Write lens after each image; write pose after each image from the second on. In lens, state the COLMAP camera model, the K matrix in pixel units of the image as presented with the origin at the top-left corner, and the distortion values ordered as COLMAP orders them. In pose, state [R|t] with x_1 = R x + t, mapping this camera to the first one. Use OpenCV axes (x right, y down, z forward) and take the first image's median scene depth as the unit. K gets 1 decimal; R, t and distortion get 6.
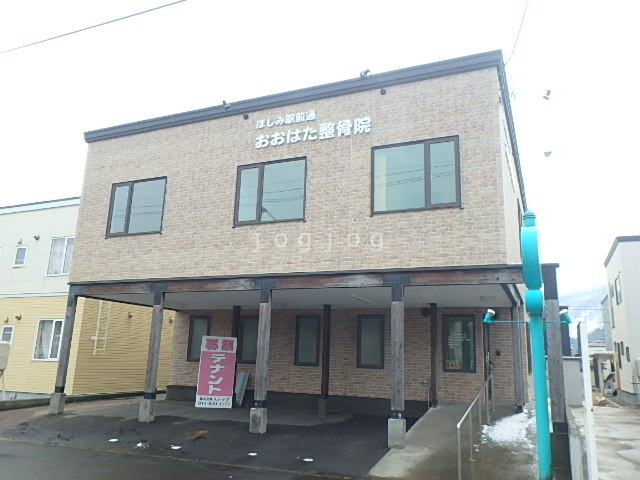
lens RADIAL K [[513.5, 0, 322.6], [0, 513.5, 240.1], [0, 0, 1]] dist [-0.000077, 0.003875]
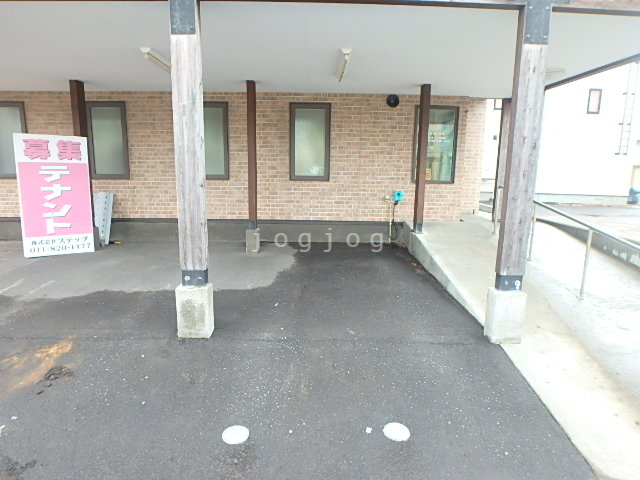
lens RADIAL K [[394.9, 0, 322.7], [0, 394.9, 236.3], [0, 0, 1]] dist [-0.015026, 0.000667]
pose [[0.912621, -0.092506, 0.398203, -0.115157], [-0.074872, 0.919764, 0.385264, 0.107531], [-0.401892, -0.381414, 0.832470, 0.506910]]
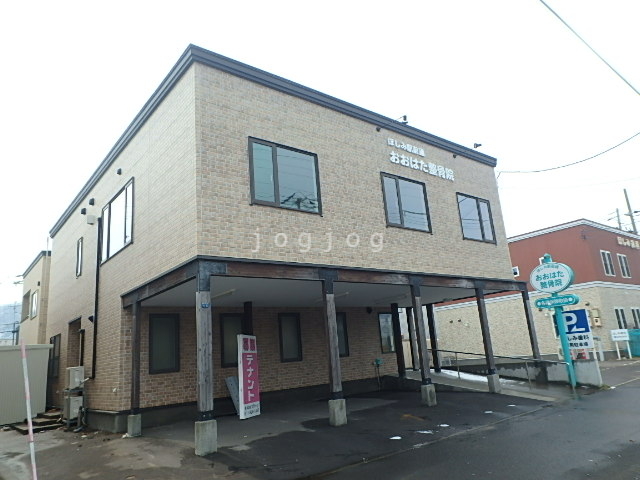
lens RADIAL K [[467.2, 0, 320.3], [0, 467.2, 237.4], [0, 0, 1]] dist [-0.015094, -0.004211]
pose [[0.445869, 0.155860, 0.881424, -0.921688], [-0.106334, 0.986973, -0.120735, 0.110266], [-0.888760, -0.039893, 0.456634, 0.554993]]
